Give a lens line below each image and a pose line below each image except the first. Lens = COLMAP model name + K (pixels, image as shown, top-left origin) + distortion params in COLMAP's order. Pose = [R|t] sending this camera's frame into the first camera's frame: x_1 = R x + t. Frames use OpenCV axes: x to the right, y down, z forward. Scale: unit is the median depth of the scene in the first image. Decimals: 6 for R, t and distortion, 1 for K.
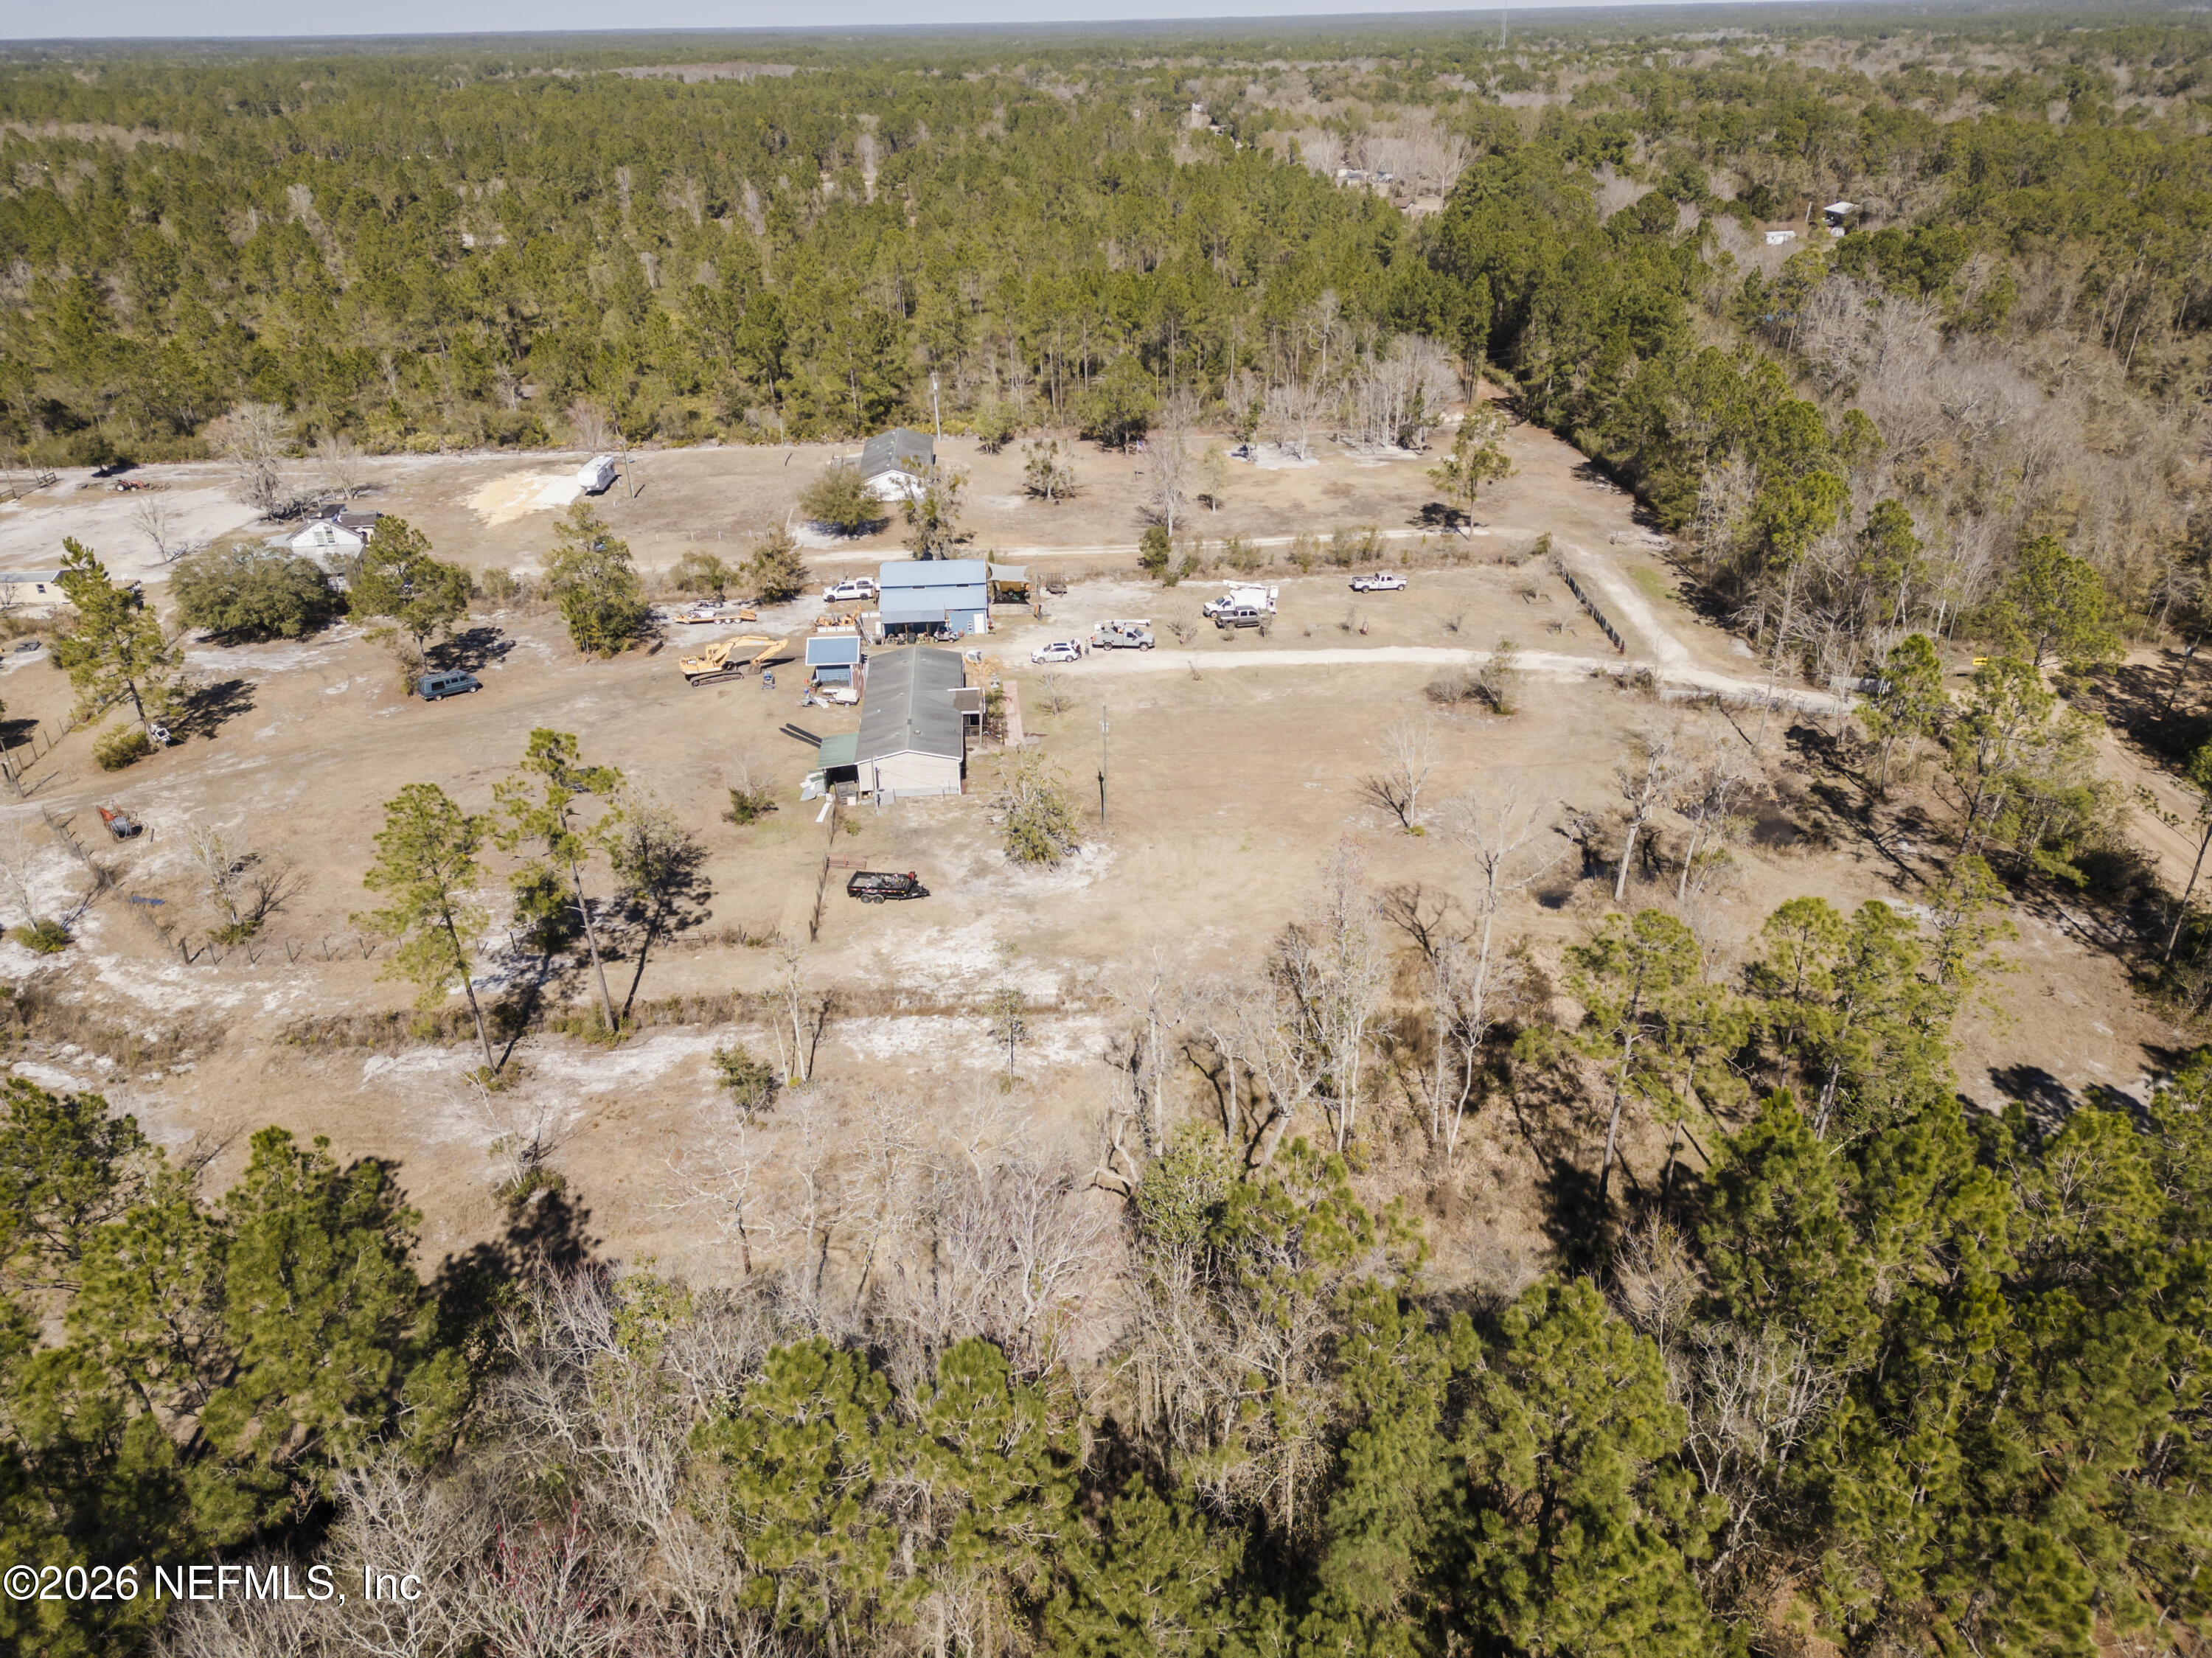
lens RADIAL K [[1541.8, 0, 1099.6], [0, 1541.8, 827.1], [0, 0, 1]] dist [0.073969, -0.064633]
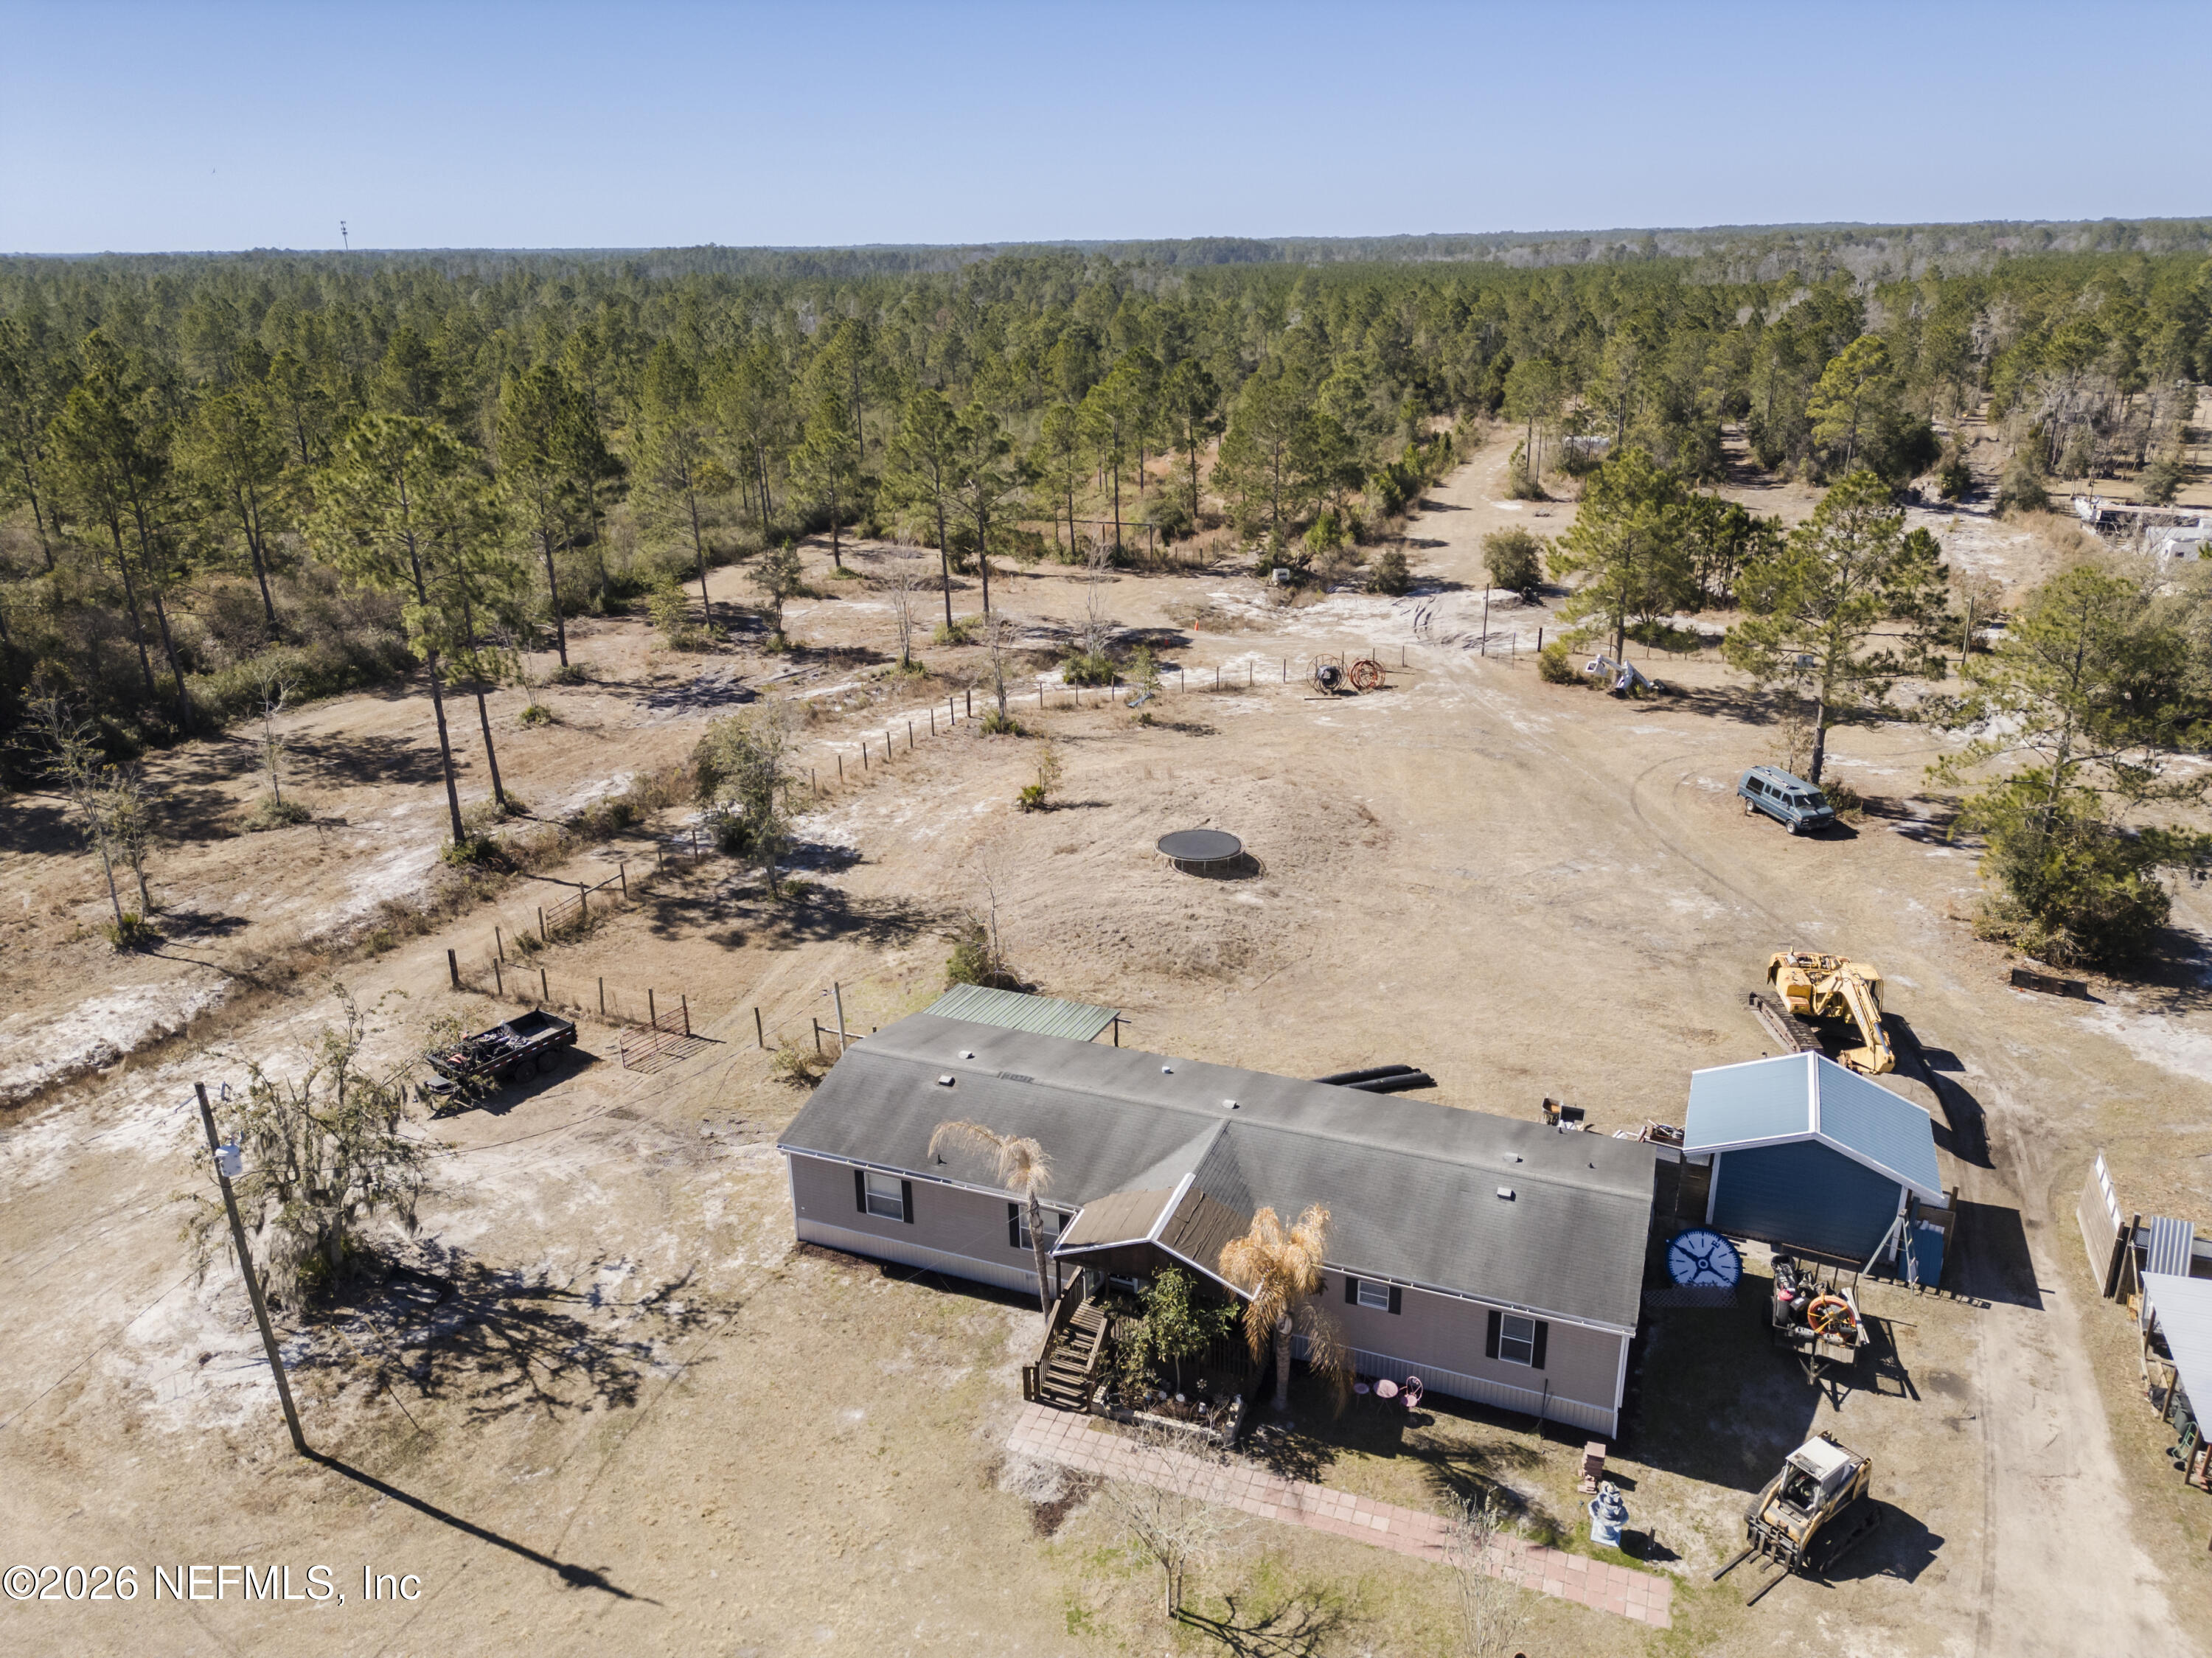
lens RADIAL K [[1541.8, 0, 1108.4], [0, 1541.8, 820.3], [0, 0, 1]] dist [0.073969, -0.064633]
pose [[-0.441577, 0.334929, -0.832366, 0.116658], [-0.389438, 0.764219, 0.514108, -0.257310], [0.808299, 0.551173, -0.207027, 0.886969]]
